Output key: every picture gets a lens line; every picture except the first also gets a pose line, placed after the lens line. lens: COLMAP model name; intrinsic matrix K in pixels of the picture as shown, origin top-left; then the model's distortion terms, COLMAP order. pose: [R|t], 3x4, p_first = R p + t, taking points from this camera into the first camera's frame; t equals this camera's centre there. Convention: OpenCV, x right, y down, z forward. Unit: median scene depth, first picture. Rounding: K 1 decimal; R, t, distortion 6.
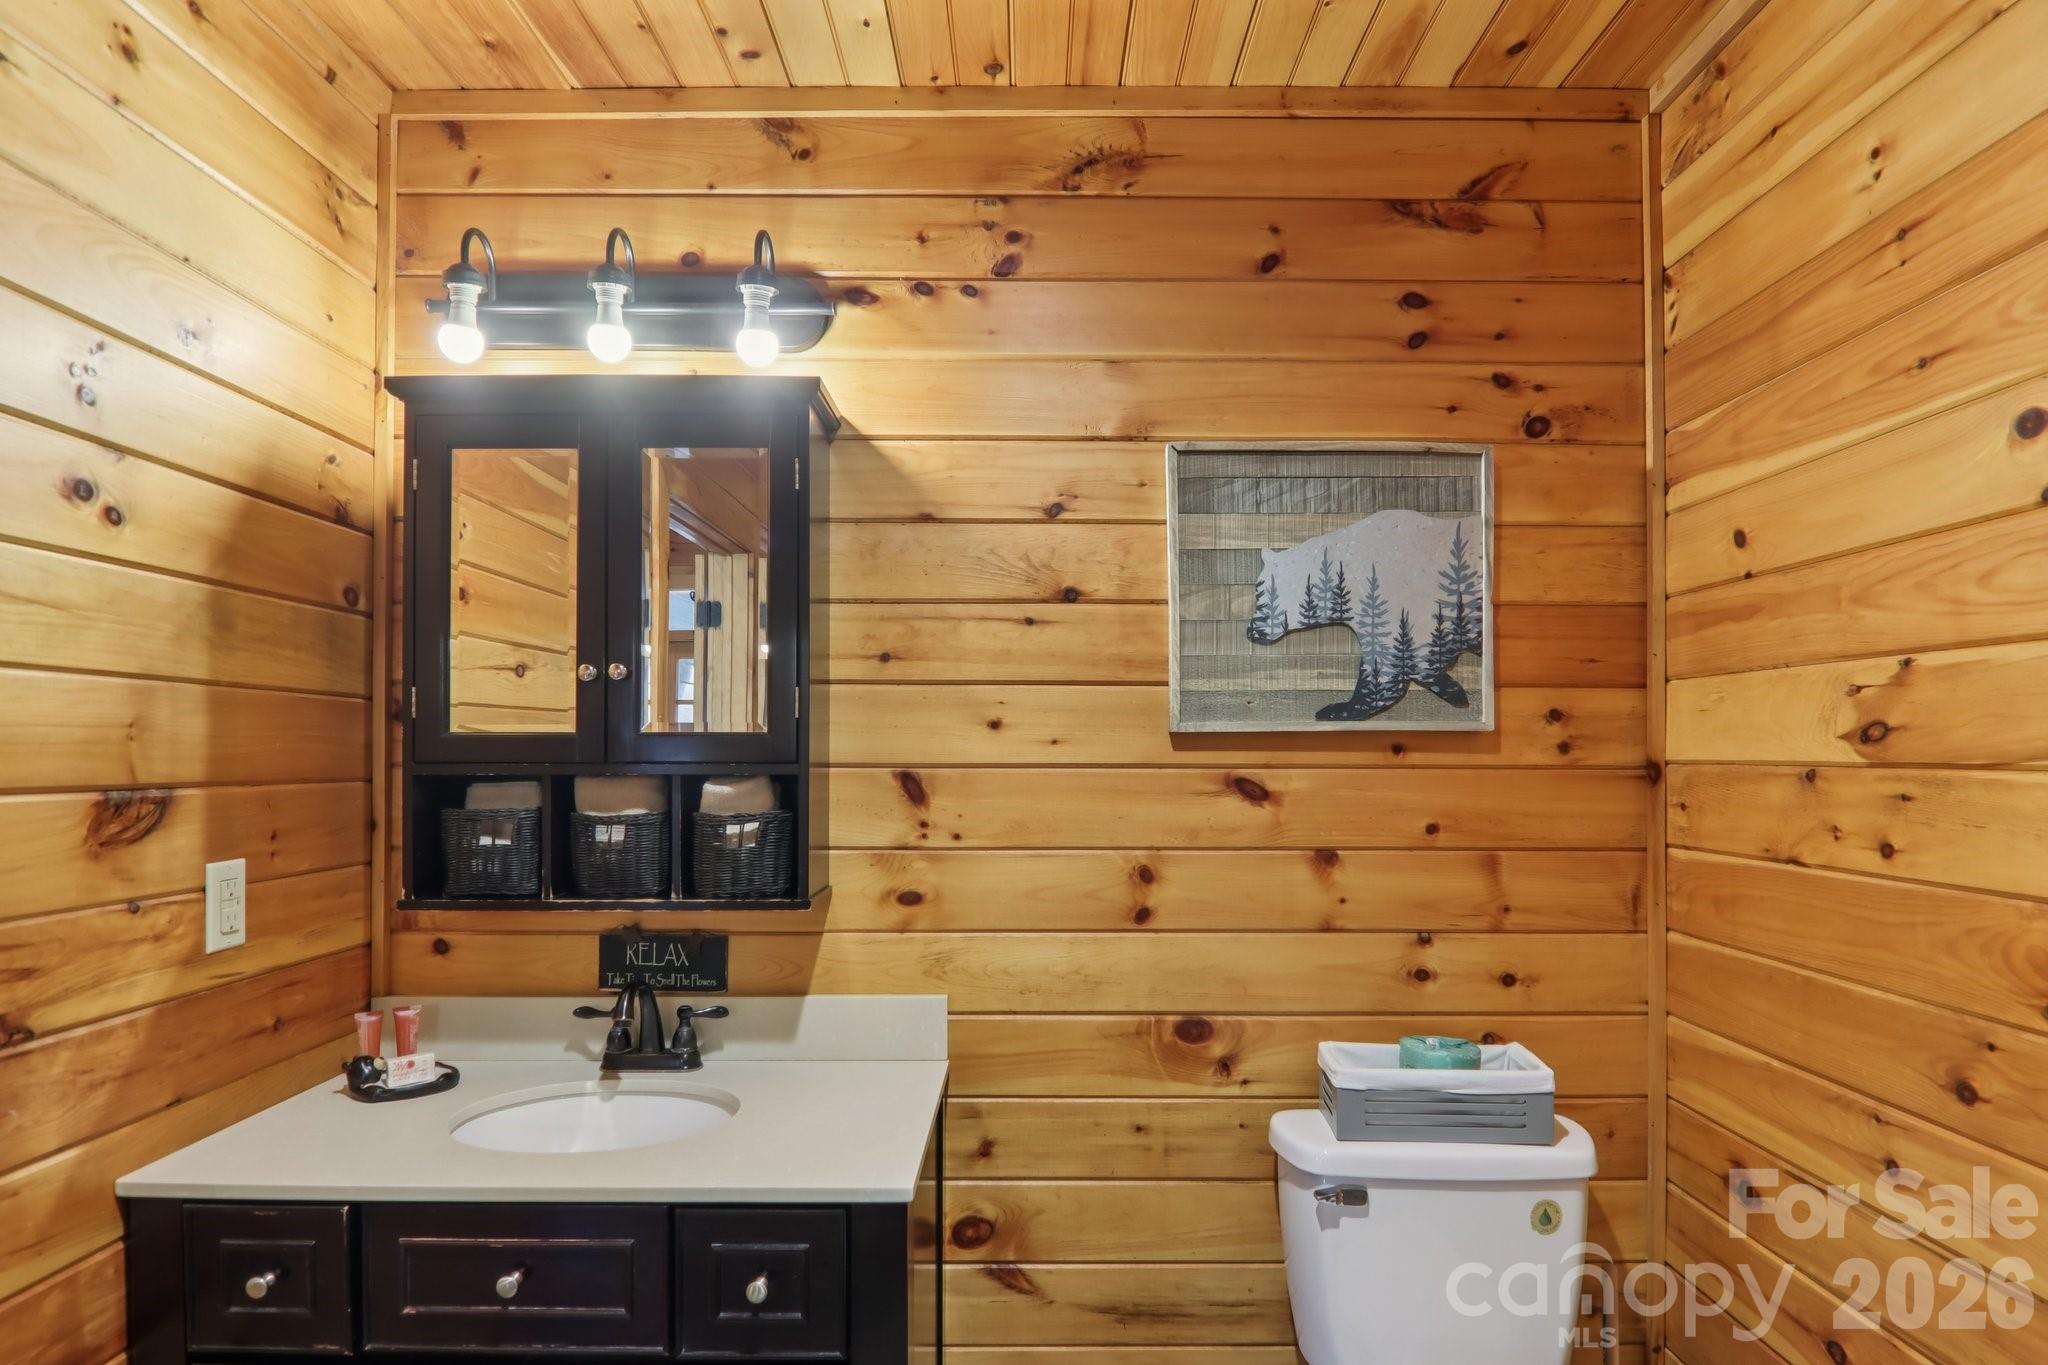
lens RADIAL K [[1145.4, 0, 1034.4], [0, 1145.4, 700.8], [0, 0, 1]] dist [0.005151, -0.018586]
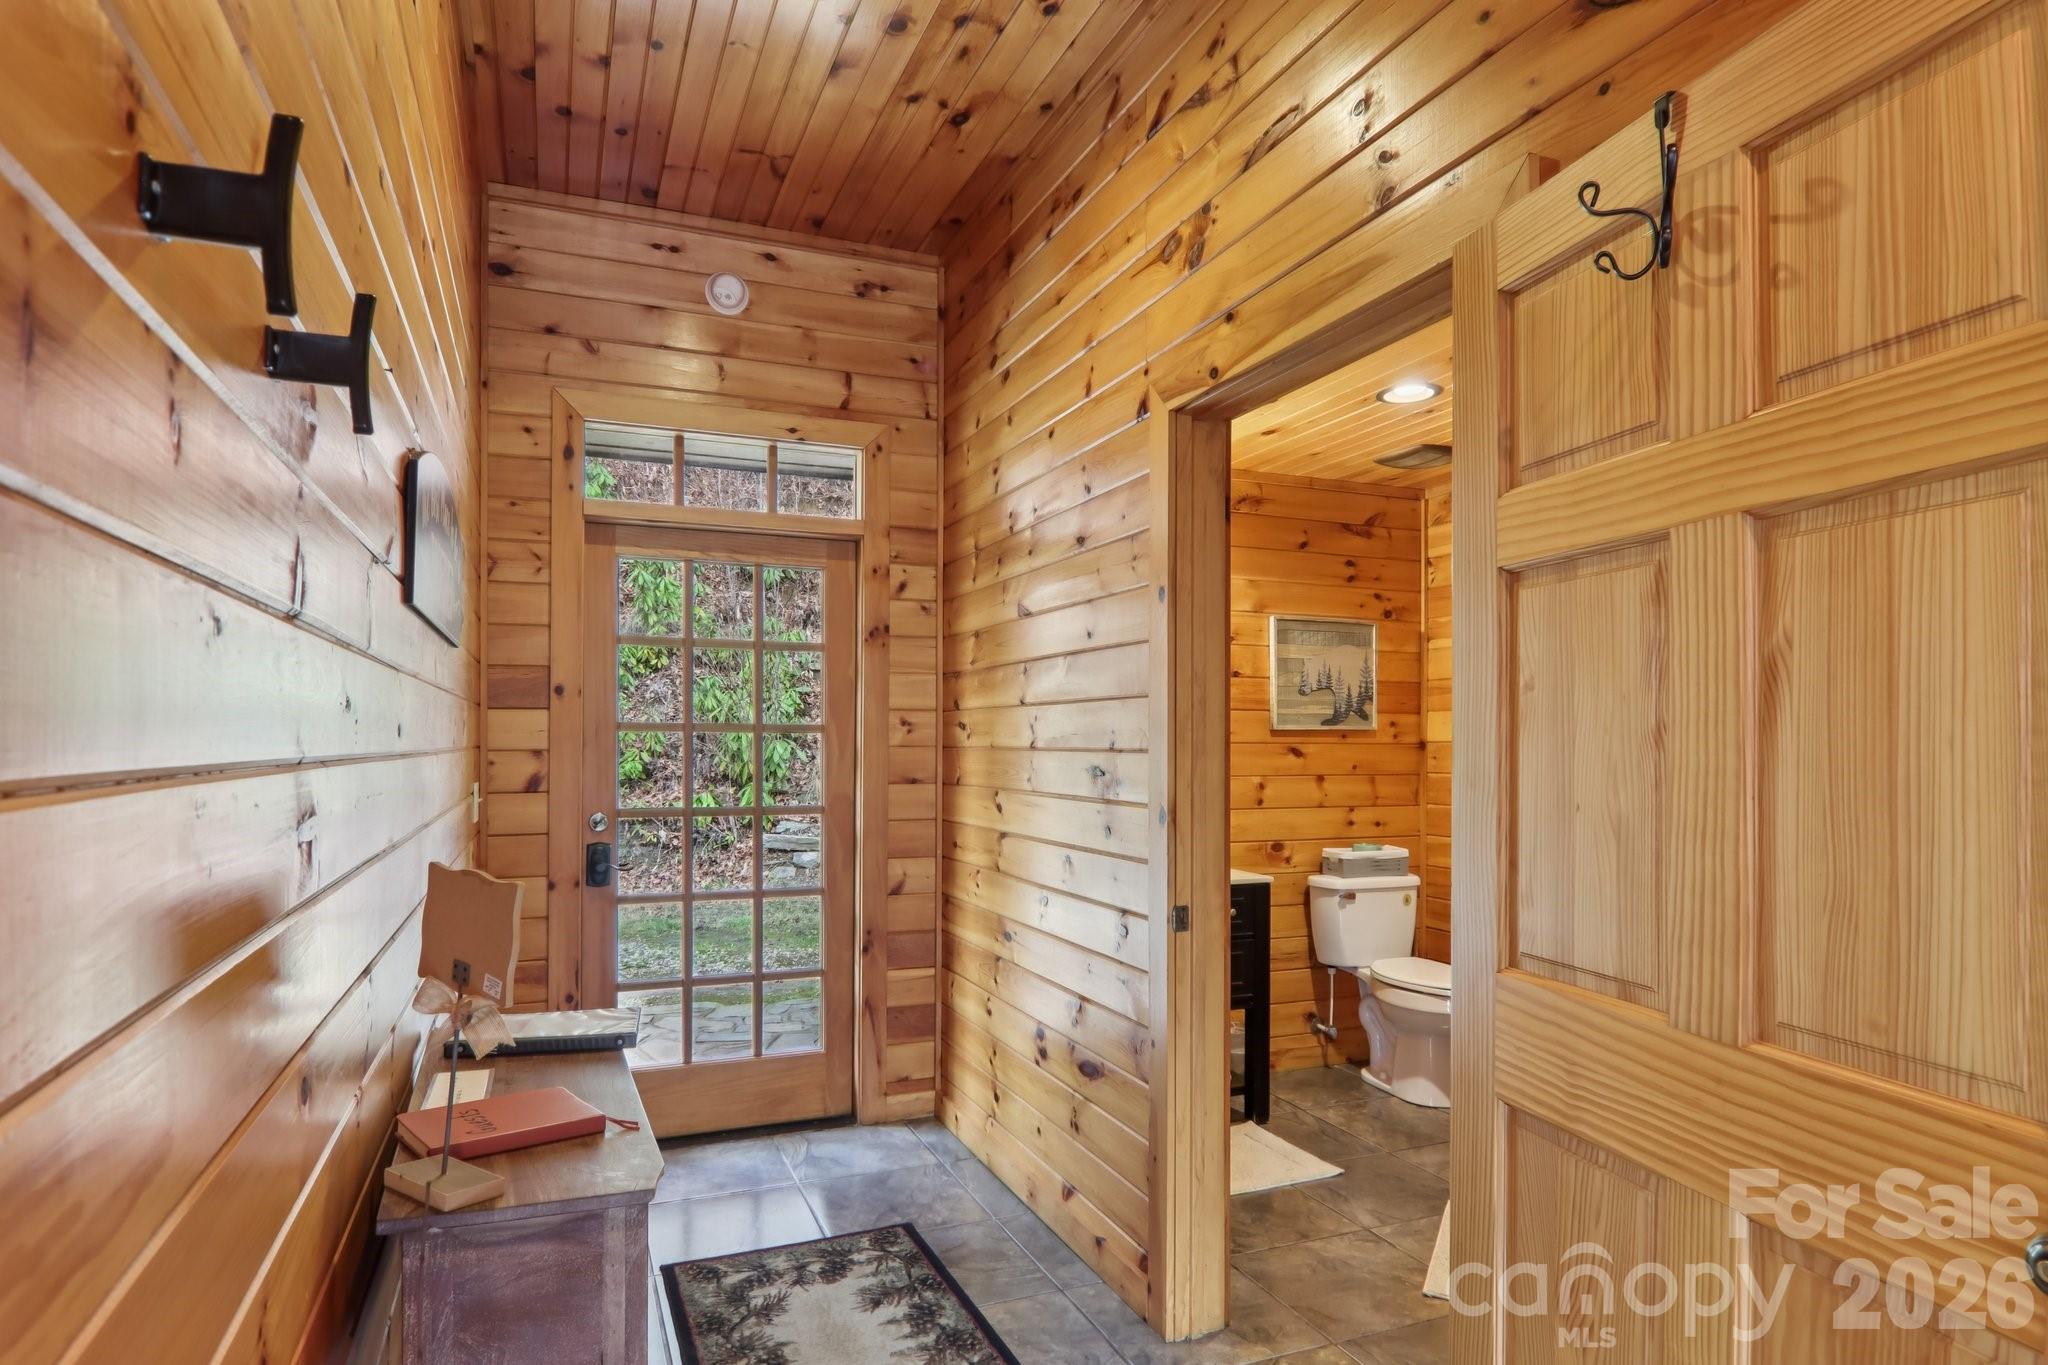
lens RADIAL K [[1145.4, 0, 1016.2], [0, 1145.4, 690.3], [0, 0, 1]] dist [0.005151, -0.018586]
pose [[0.925917, 0.018999, 0.377248, -1.357154], [-0.016389, 0.999814, -0.010129, -0.024171], [-0.377370, 0.003196, 0.926057, -1.128083]]
